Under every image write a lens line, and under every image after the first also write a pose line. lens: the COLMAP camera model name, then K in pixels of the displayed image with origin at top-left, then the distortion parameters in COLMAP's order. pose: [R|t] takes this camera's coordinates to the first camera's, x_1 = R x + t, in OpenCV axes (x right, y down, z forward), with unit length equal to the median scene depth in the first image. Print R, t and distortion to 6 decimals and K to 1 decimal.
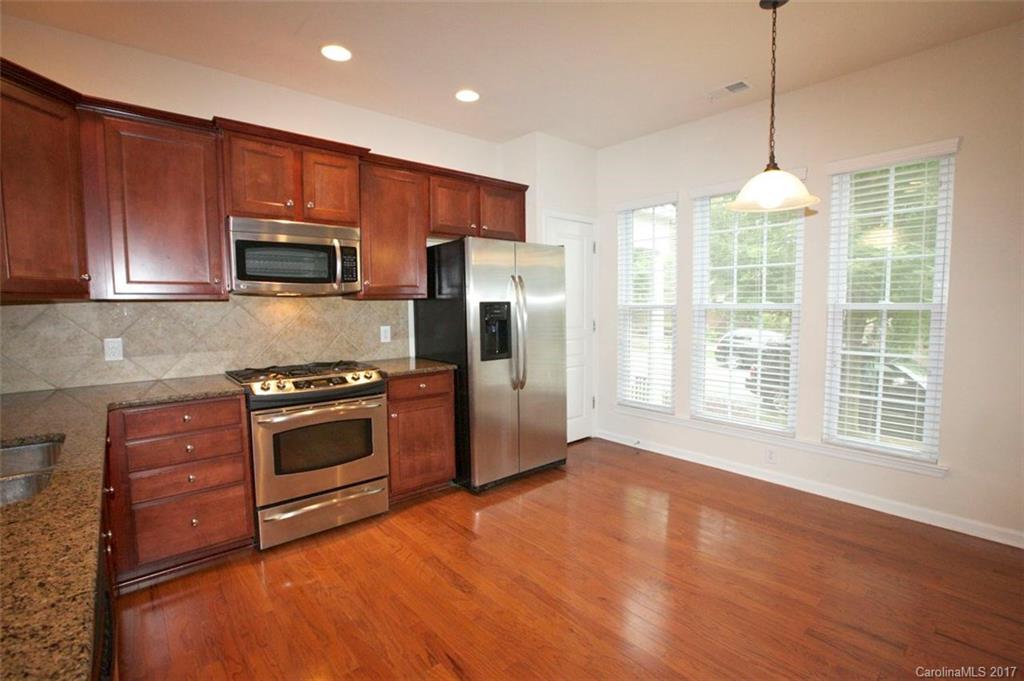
lens RADIAL K [[466.0, 0, 512.0], [0, 466.0, 340.5], [0, 0, 1]] dist [-0.056184, 0.016688]
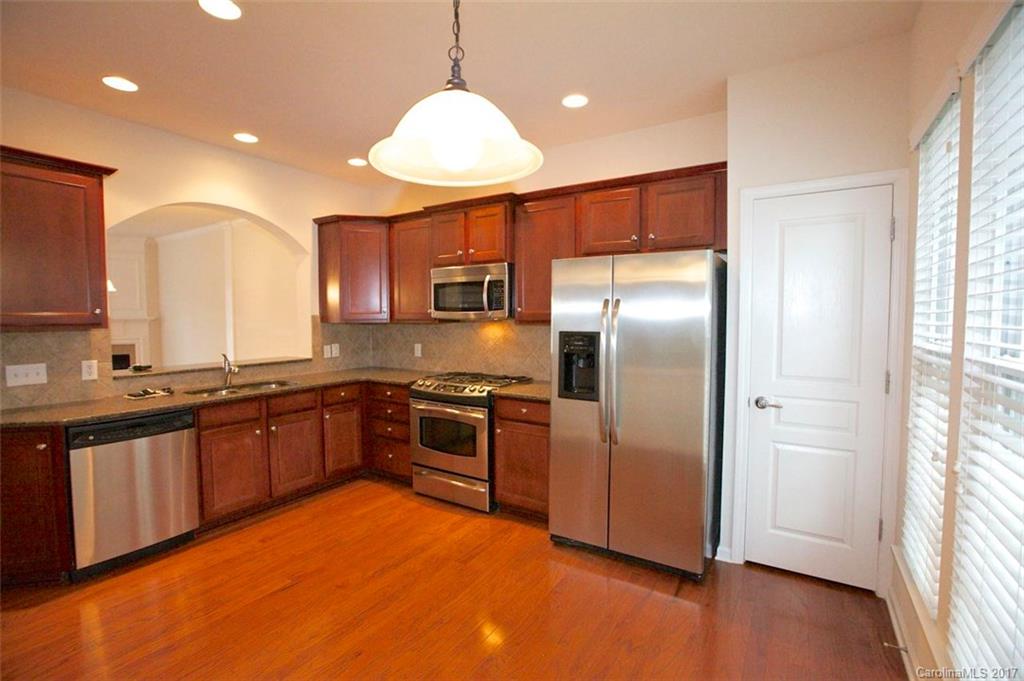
lens RADIAL K [[466.0, 0, 512.0], [0, 466.0, 340.5], [0, 0, 1]] dist [-0.056184, 0.016688]
pose [[0.296990, 0.059268, -0.953040, 0.750547], [-0.083299, 0.995875, 0.035974, -0.088579], [0.951241, 0.068703, 0.300701, 0.639388]]
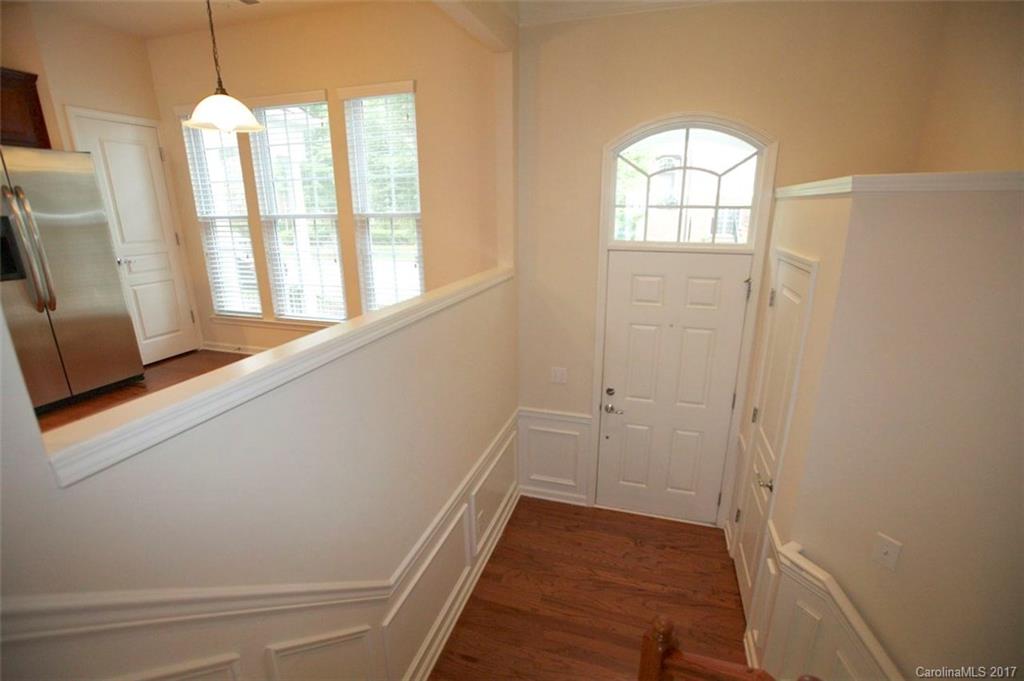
lens RADIAL K [[466.0, 0, 512.0], [0, 466.0, 340.5], [0, 0, 1]] dist [-0.056184, 0.016688]
pose [[0.845603, -0.143035, 0.514292, 0.356186], [0.043153, 0.978596, 0.201215, 0.022271], [-0.532065, -0.147955, 0.833677, -0.287876]]
